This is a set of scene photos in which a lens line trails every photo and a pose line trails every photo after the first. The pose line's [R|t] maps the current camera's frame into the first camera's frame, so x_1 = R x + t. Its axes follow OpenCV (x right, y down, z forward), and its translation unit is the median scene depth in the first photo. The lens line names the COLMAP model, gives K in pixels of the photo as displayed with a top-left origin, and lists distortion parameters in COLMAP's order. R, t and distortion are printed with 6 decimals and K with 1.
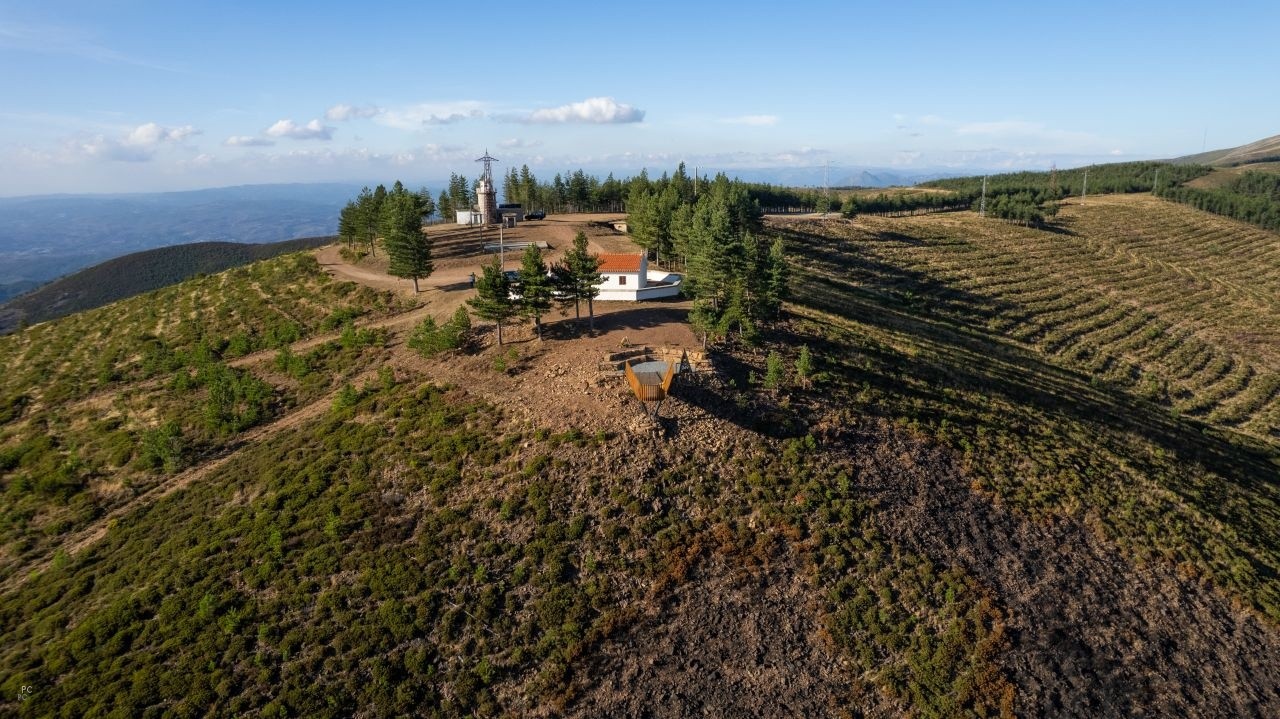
lens RADIAL K [[864.5, 0, 642.0], [0, 864.5, 358.8], [0, 0, 1]] dist [-0.062026, 0.054198]
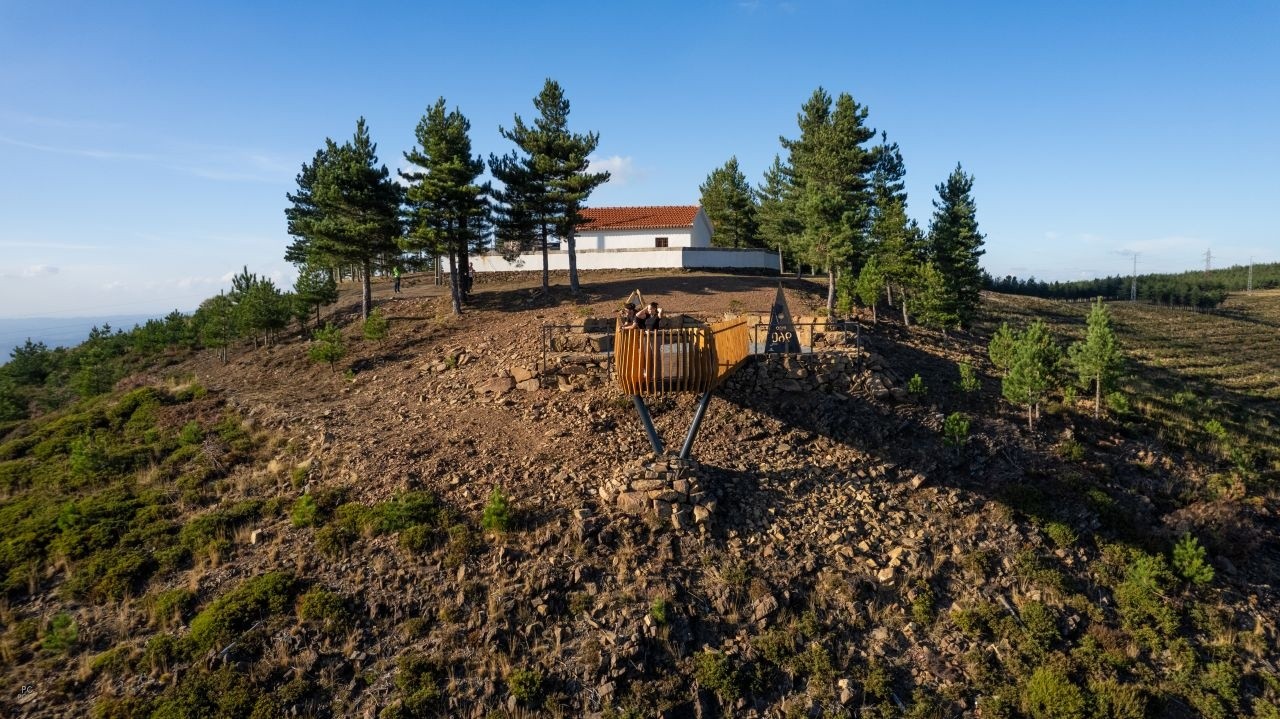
lens RADIAL K [[864.5, 0, 632.7], [0, 864.5, 361.0], [0, 0, 1]] dist [-0.062026, 0.054198]
pose [[0.993061, 0.008535, -0.117289, 0.033129], [-0.023995, 0.991087, -0.131037, 0.073905], [0.115126, 0.132942, 0.984415, 0.700968]]
